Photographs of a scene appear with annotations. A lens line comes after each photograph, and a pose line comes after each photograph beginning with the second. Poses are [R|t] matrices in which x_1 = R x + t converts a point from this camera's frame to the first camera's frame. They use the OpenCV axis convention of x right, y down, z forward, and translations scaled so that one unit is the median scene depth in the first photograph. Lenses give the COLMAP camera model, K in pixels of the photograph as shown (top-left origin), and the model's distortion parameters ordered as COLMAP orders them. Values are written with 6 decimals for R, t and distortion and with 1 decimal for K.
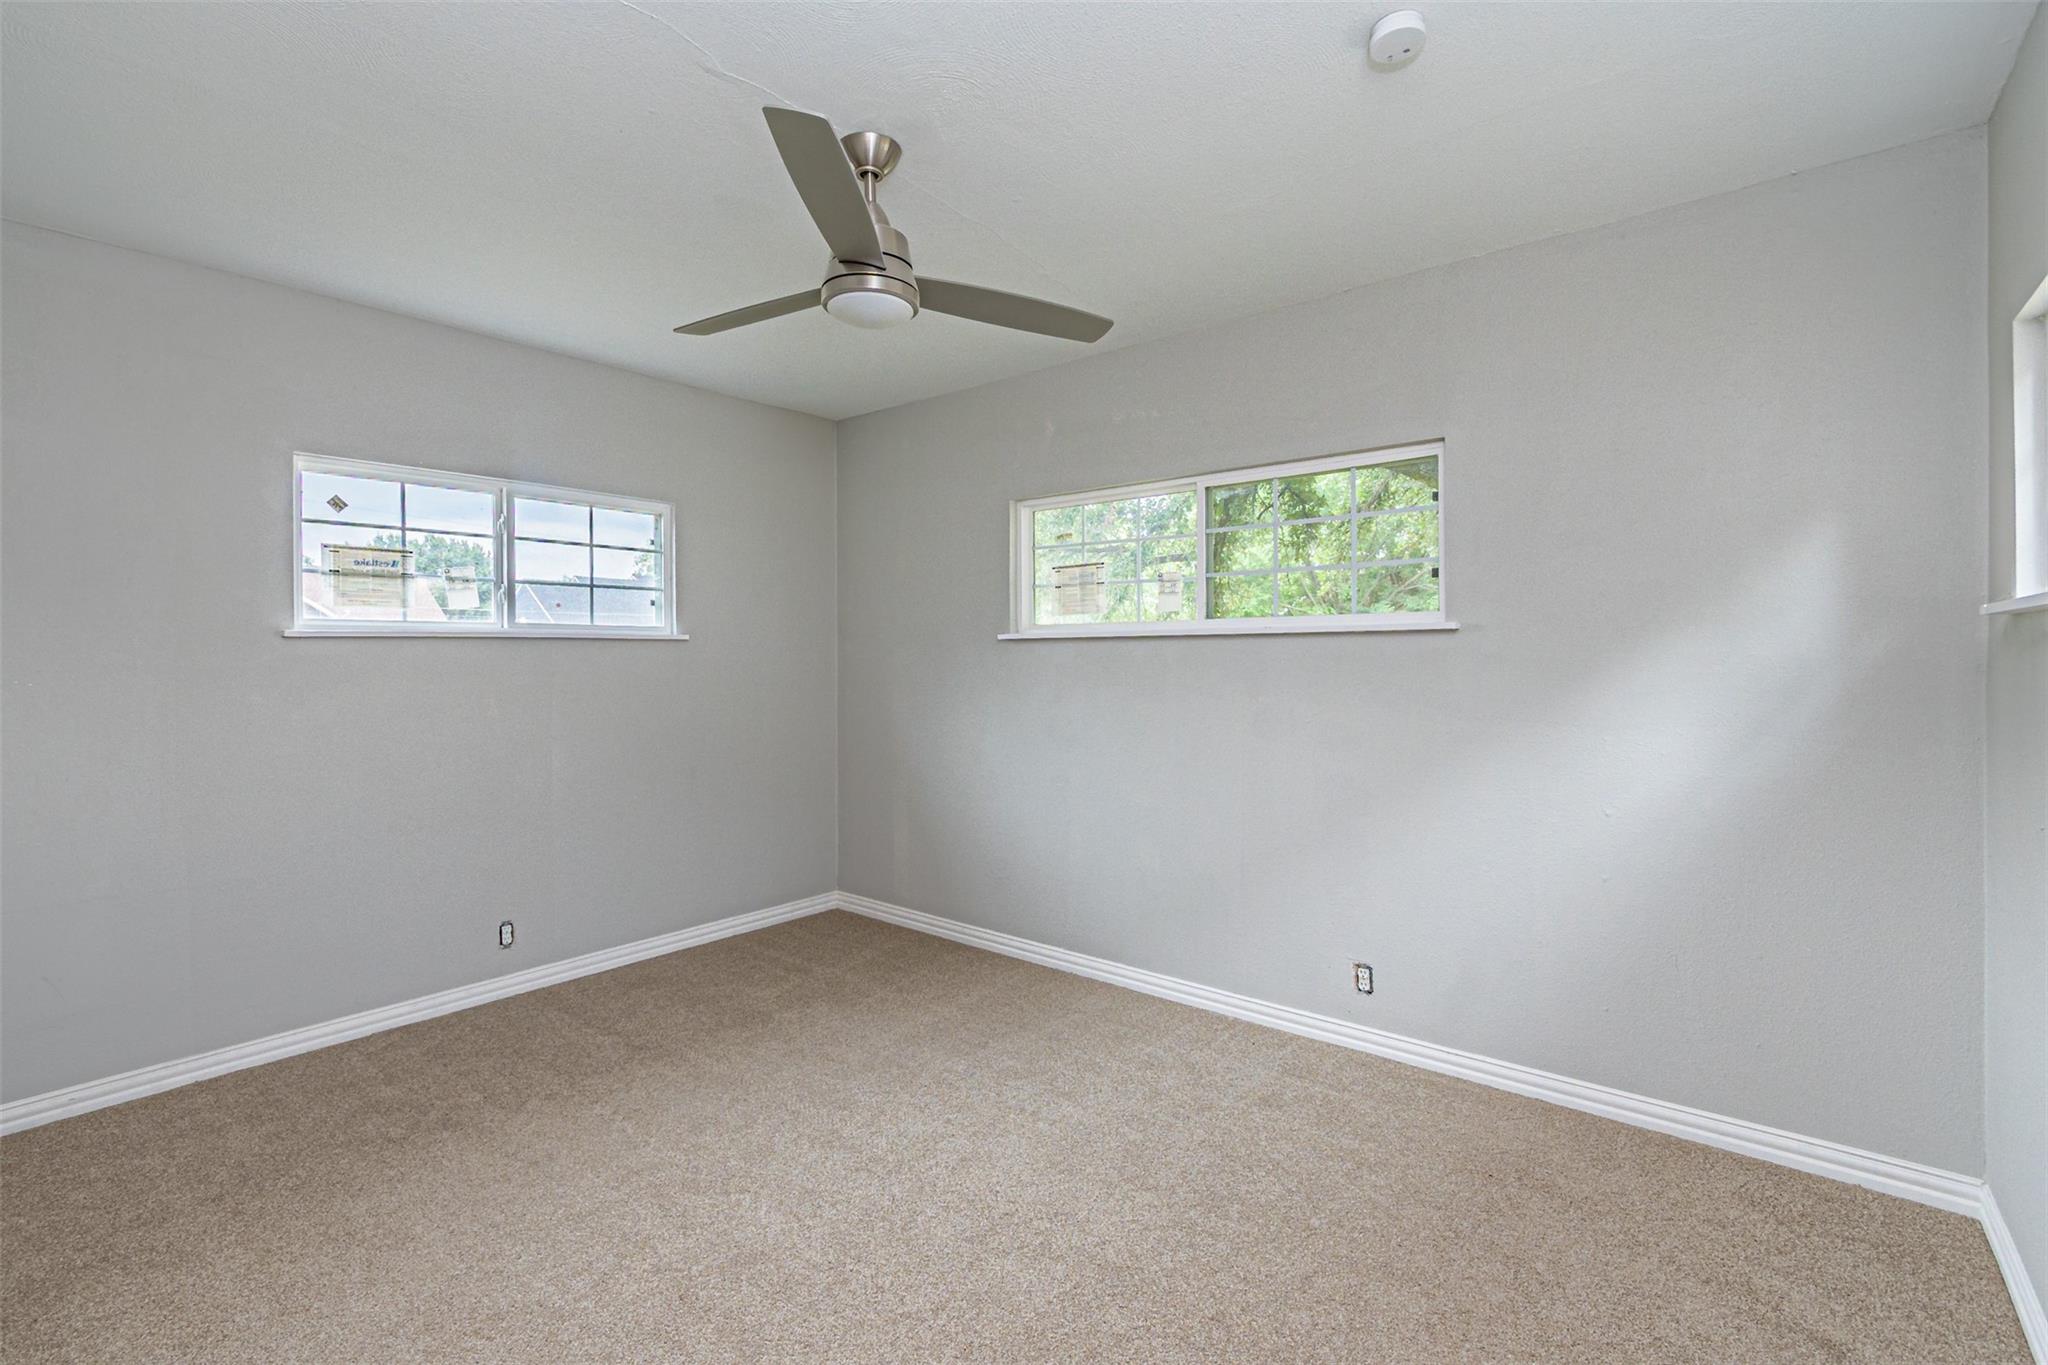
lens RADIAL K [[912.4, 0, 1017.6], [0, 912.4, 674.1], [0, 0, 1]] dist [0.005210, -0.000467]
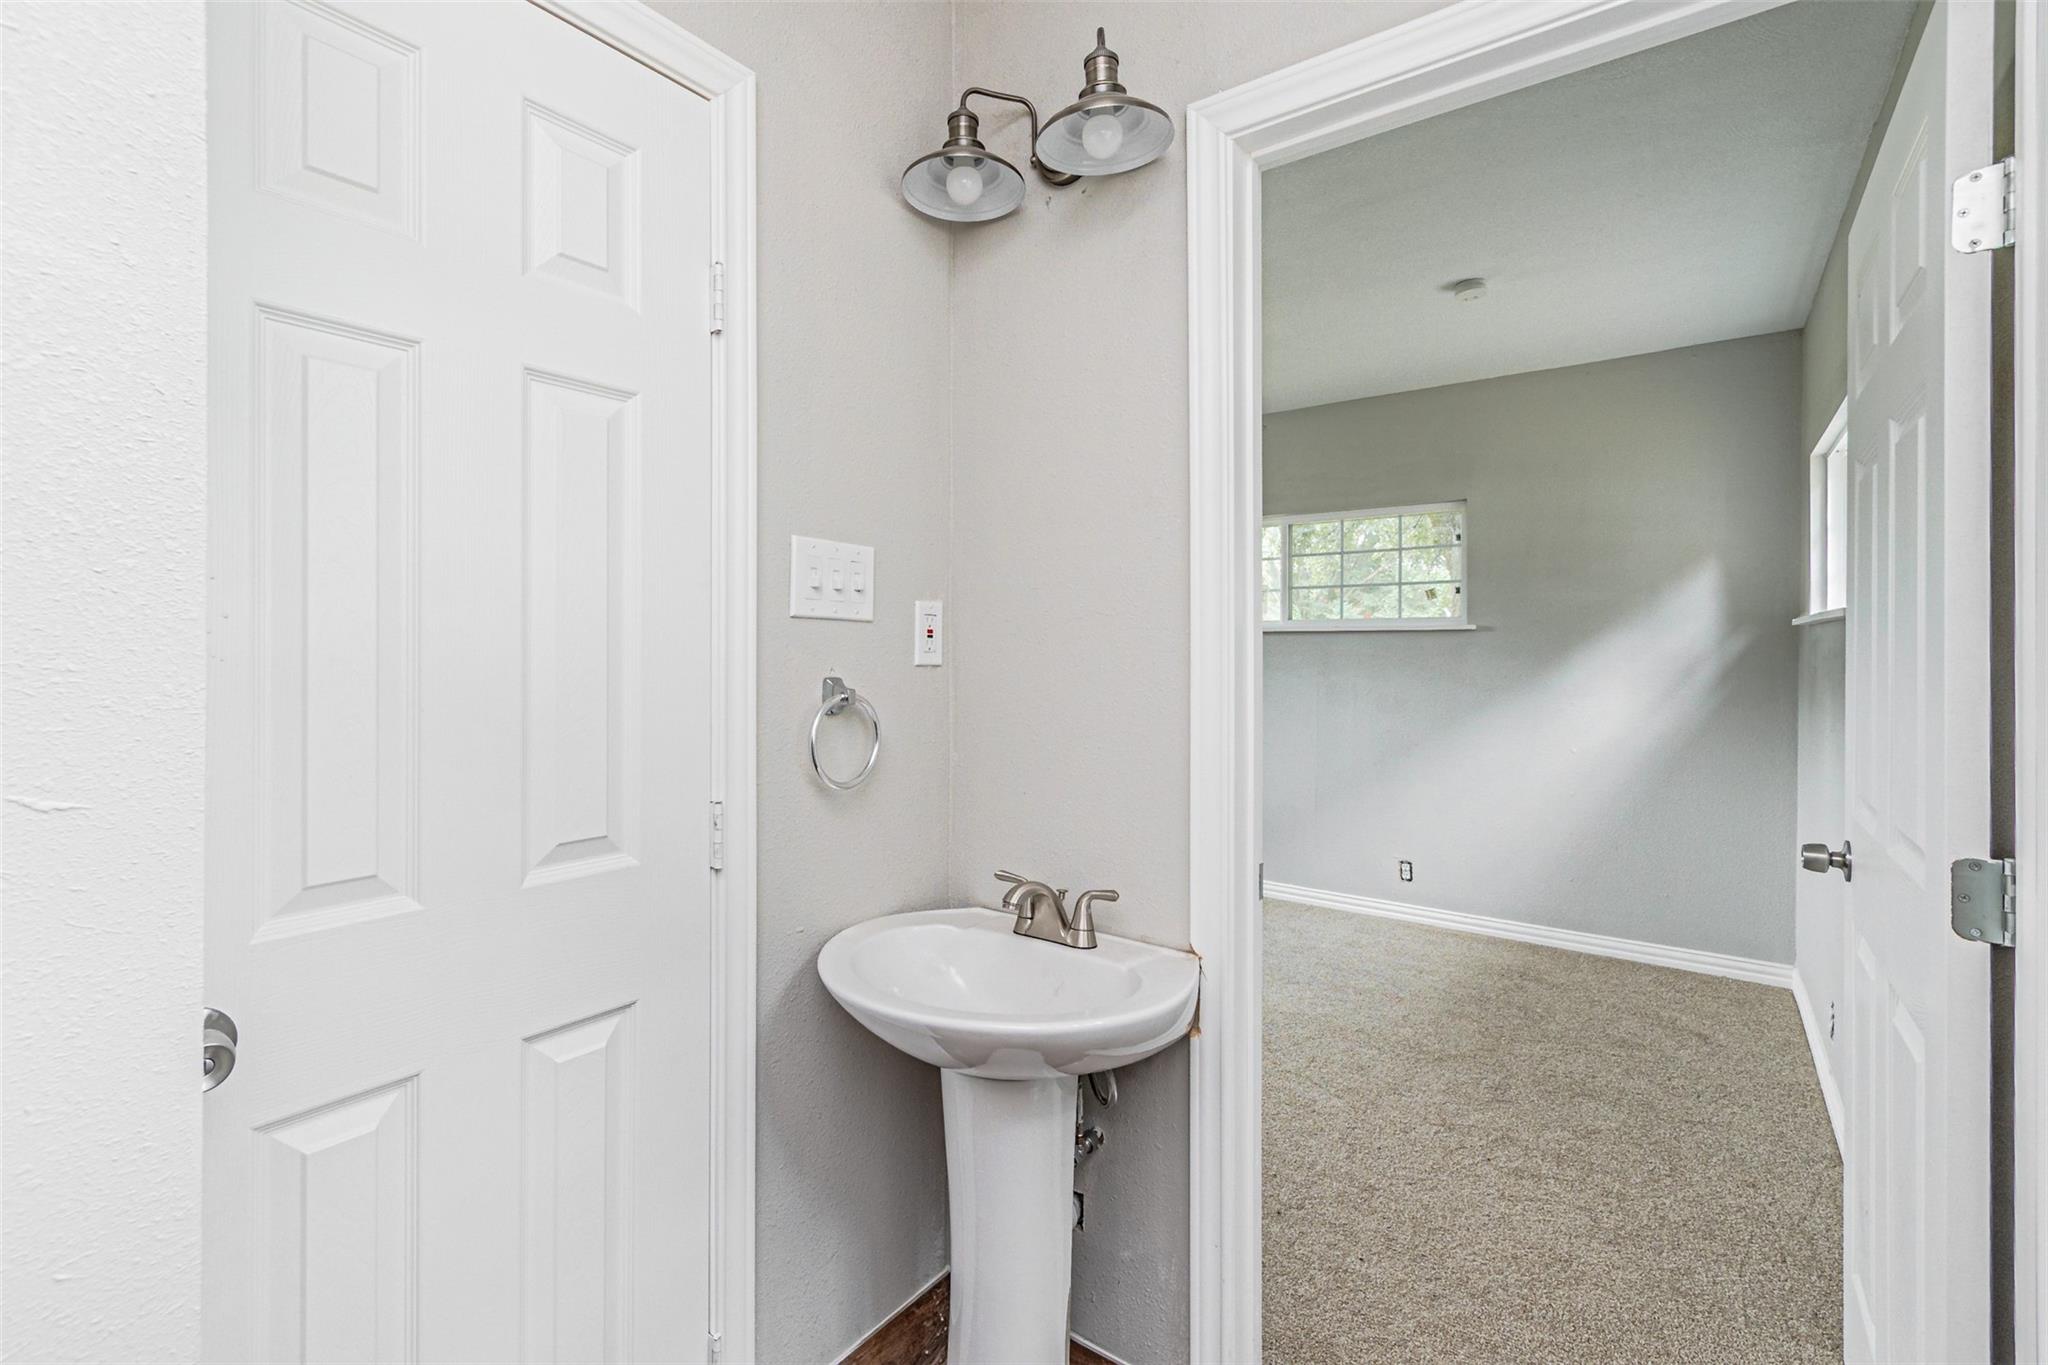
lens RADIAL K [[912.4, 0, 1020.4], [0, 912.4, 666.4], [0, 0, 1]] dist [0.005210, -0.000467]
pose [[0.998463, 0.006570, 0.055023, -0.315830], [-0.006661, 0.999977, 0.001466, 0.013299], [-0.055012, -0.001831, 0.998484, -0.412732]]
